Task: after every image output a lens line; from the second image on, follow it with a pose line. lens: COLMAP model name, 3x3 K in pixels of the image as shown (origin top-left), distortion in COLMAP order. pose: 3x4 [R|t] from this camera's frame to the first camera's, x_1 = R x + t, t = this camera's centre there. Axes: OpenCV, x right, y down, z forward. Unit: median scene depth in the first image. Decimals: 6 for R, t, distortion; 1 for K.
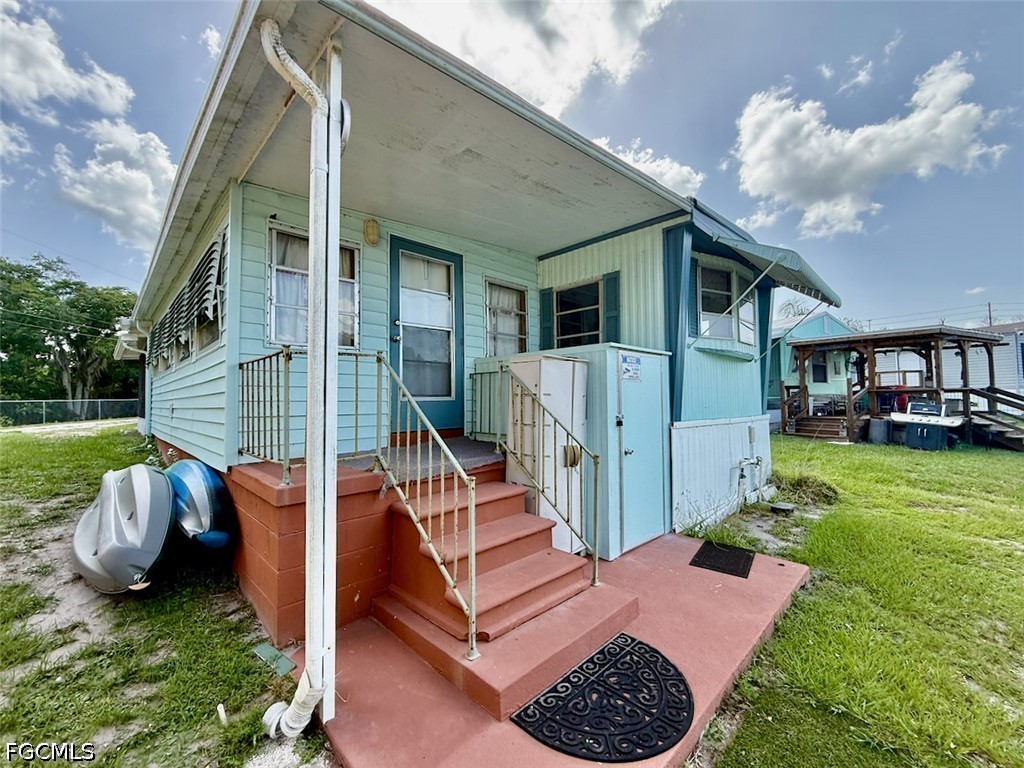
lens RADIAL K [[415.8, 0, 512.0], [0, 415.8, 384.0], [0, 0, 1]] dist [0.000178, -0.000482]
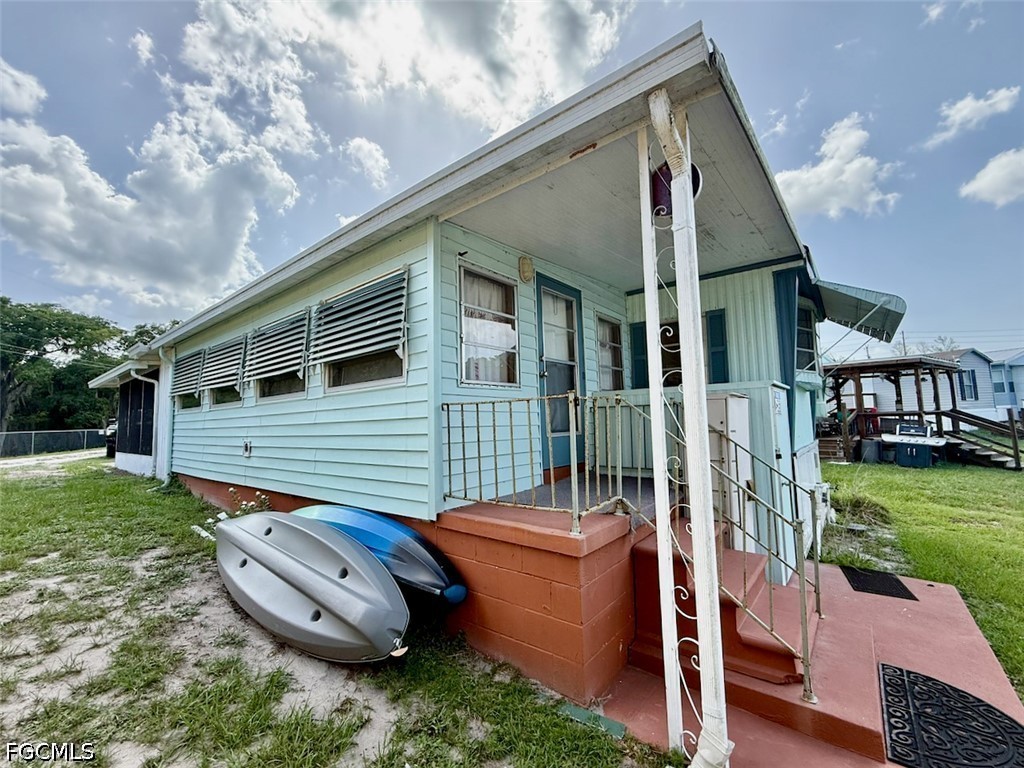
lens RADIAL K [[420.3, 0, 512.0], [0, 420.3, 384.0], [0, 0, 1]] dist [-0.000217, 0.000270]
pose [[0.993627, -0.003089, 0.112674, -0.431719], [0.009104, 0.998558, -0.052909, -0.030898], [-0.112348, 0.053598, 0.992222, 0.009917]]
